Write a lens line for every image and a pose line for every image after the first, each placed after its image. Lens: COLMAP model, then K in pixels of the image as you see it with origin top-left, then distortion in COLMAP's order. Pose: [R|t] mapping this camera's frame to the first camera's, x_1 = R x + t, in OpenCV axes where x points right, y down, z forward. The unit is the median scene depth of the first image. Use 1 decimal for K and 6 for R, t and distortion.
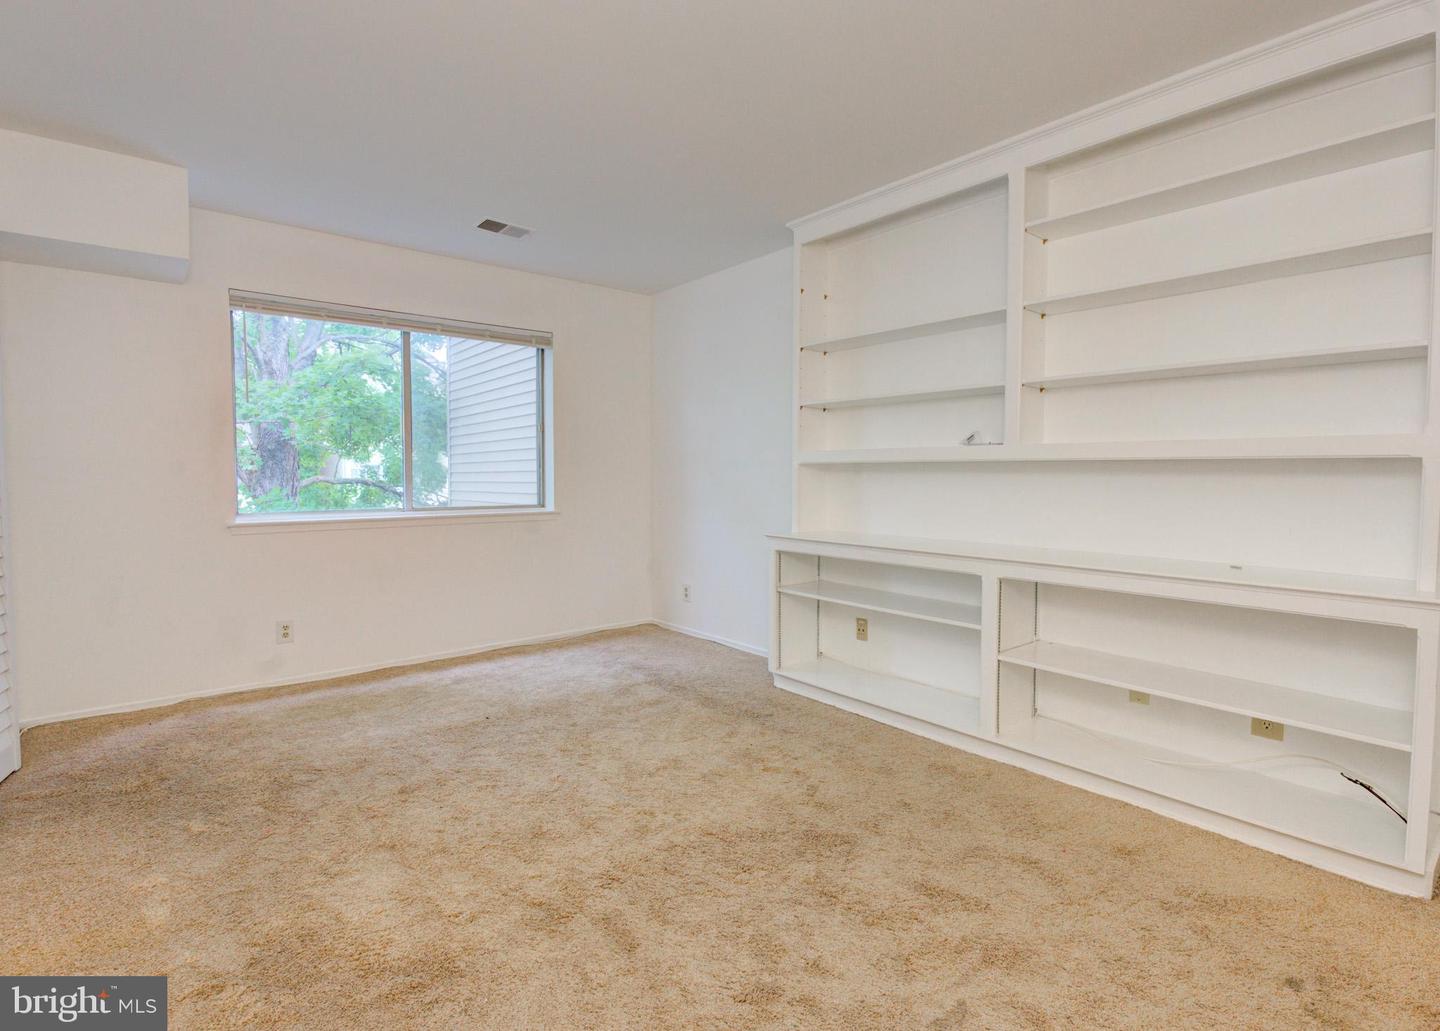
lens RADIAL K [[700.1, 0, 702.0], [0, 700.1, 500.3], [0, 0, 1]] dist [-0.000529, -0.000087]
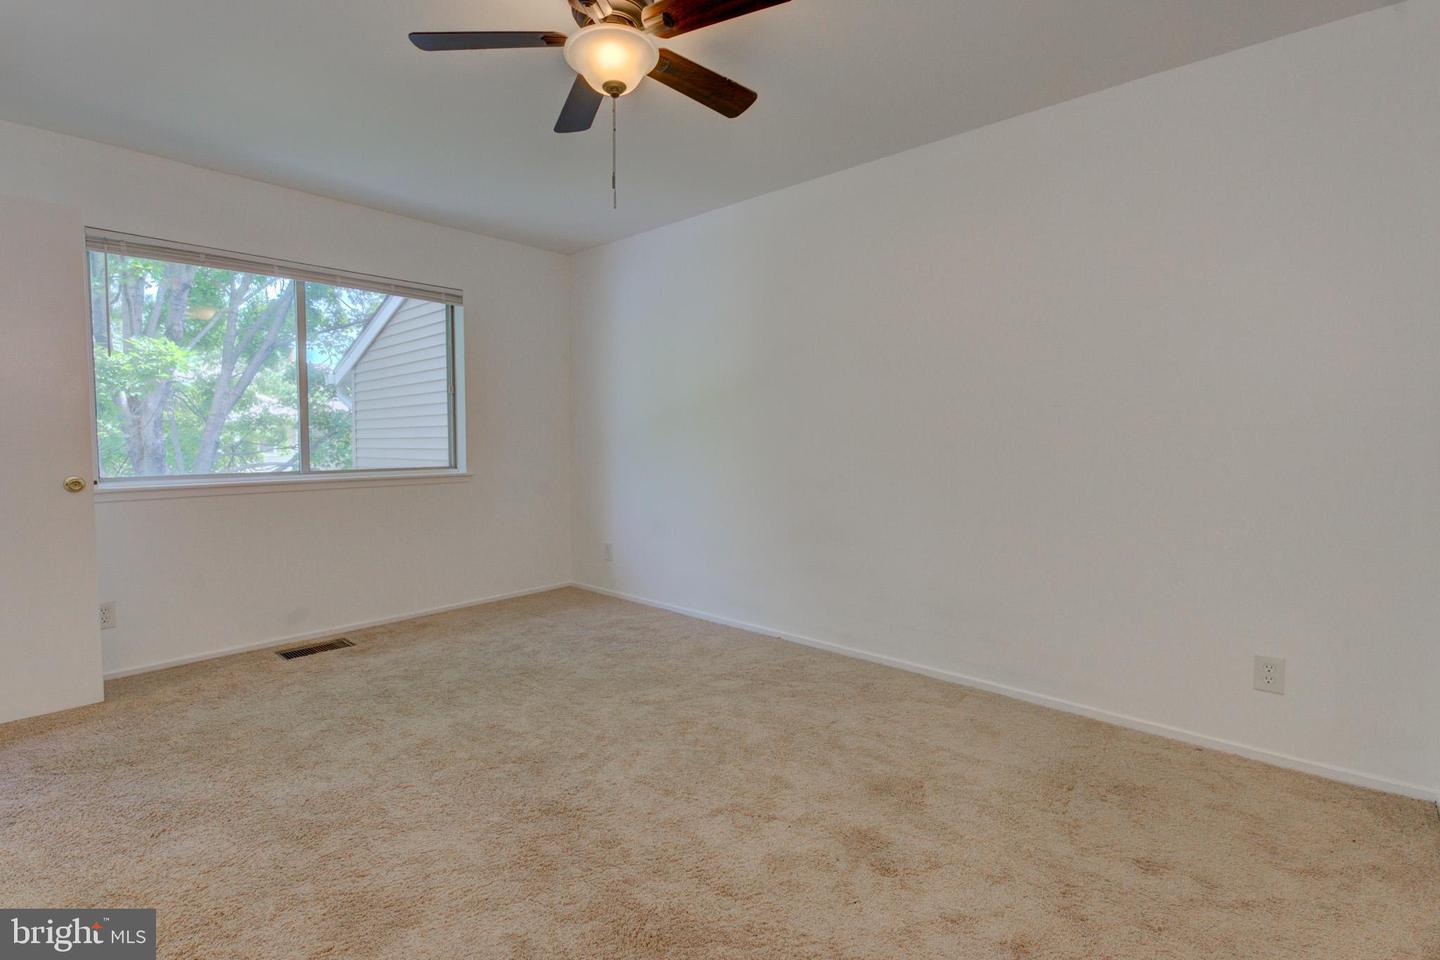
lens RADIAL K [[667.8, 0, 714.3], [0, 667.8, 461.6], [0, 0, 1]] dist [-0.001069, 0.000174]
pose [[0.988970, -0.008373, 0.147881, -0.010174], [0.008141, 0.999964, 0.002174, 0.000826], [-0.147894, -0.000946, 0.989003, 0.043201]]
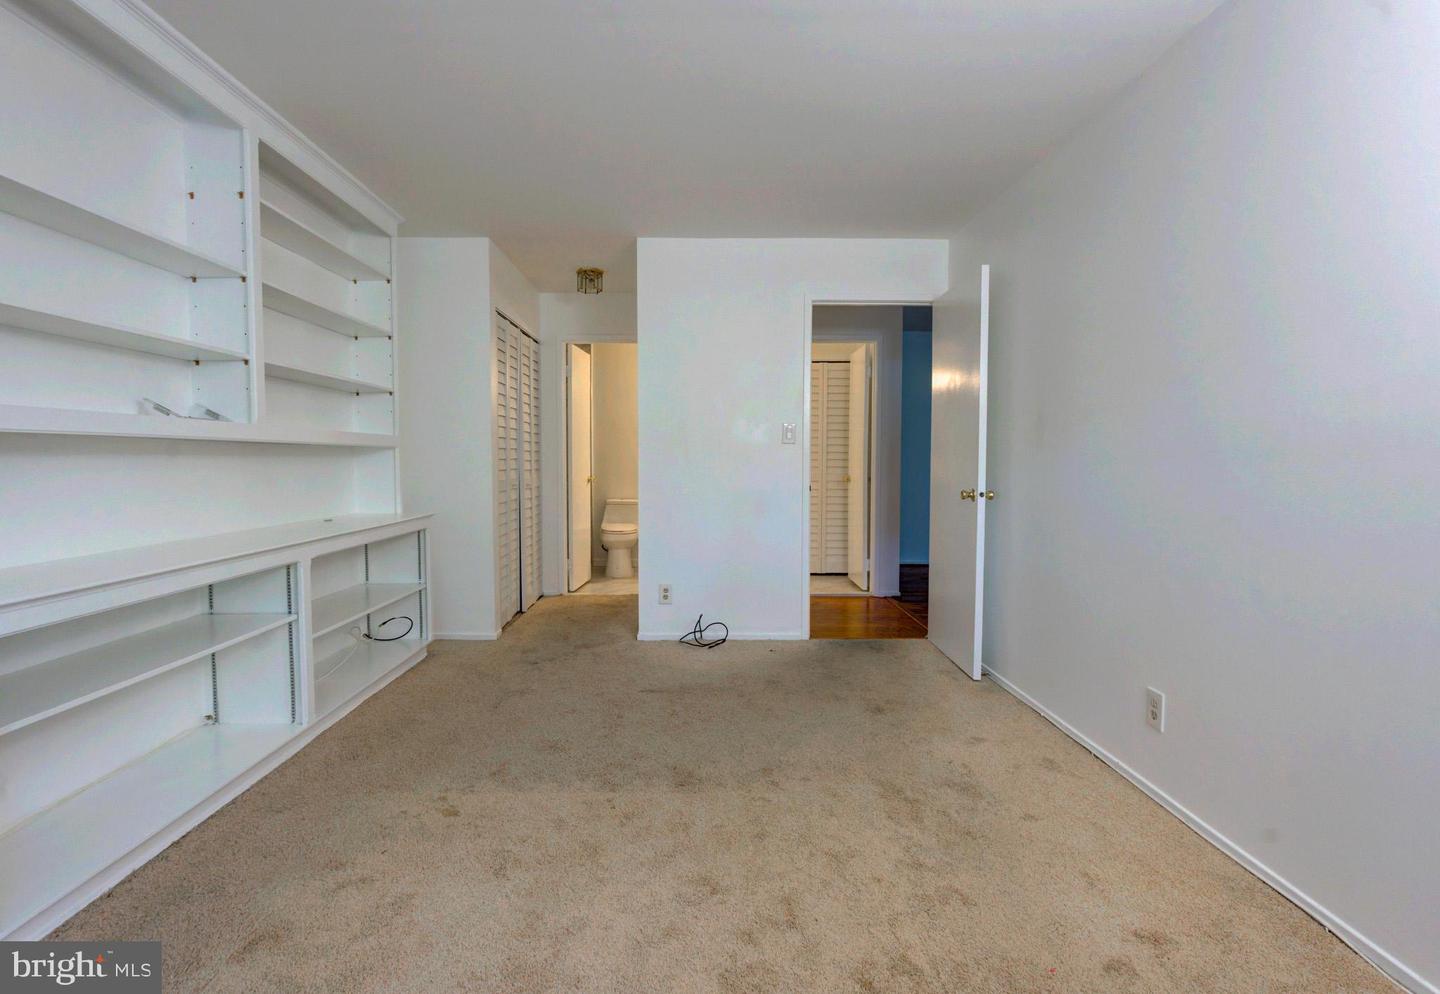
lens RADIAL K [[682.4, 0, 691.8], [0, 682.4, 481.8], [0, 0, 1]] dist [0.003660, 0.000009]
pose [[-0.777869, -0.025256, 0.627919, -0.483557], [0.022233, 0.997460, 0.067663, -0.042246], [-0.628034, 0.066594, -0.775332, 1.105770]]
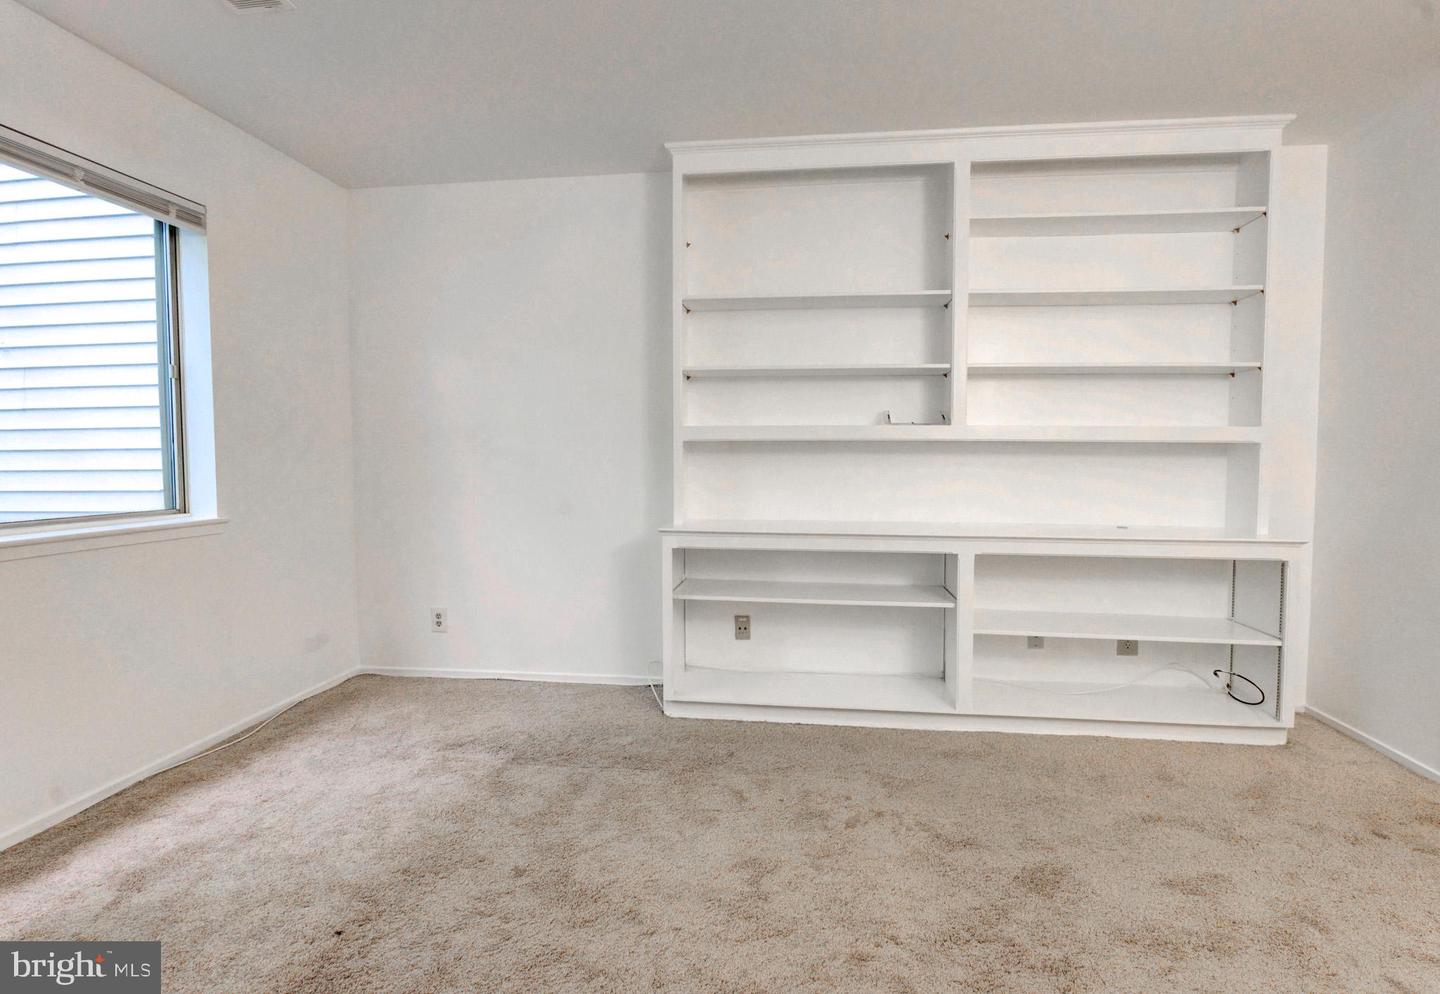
lens RADIAL K [[675.2, 0, 732.9], [0, 675.2, 487.2], [0, 0, 1]] dist [-0.001908, -0.000273]
pose [[0.713568, -0.032150, 0.699848, -0.409166], [0.026002, 0.999474, 0.019402, -0.013177], [-0.700103, 0.004352, 0.714029, 0.422884]]
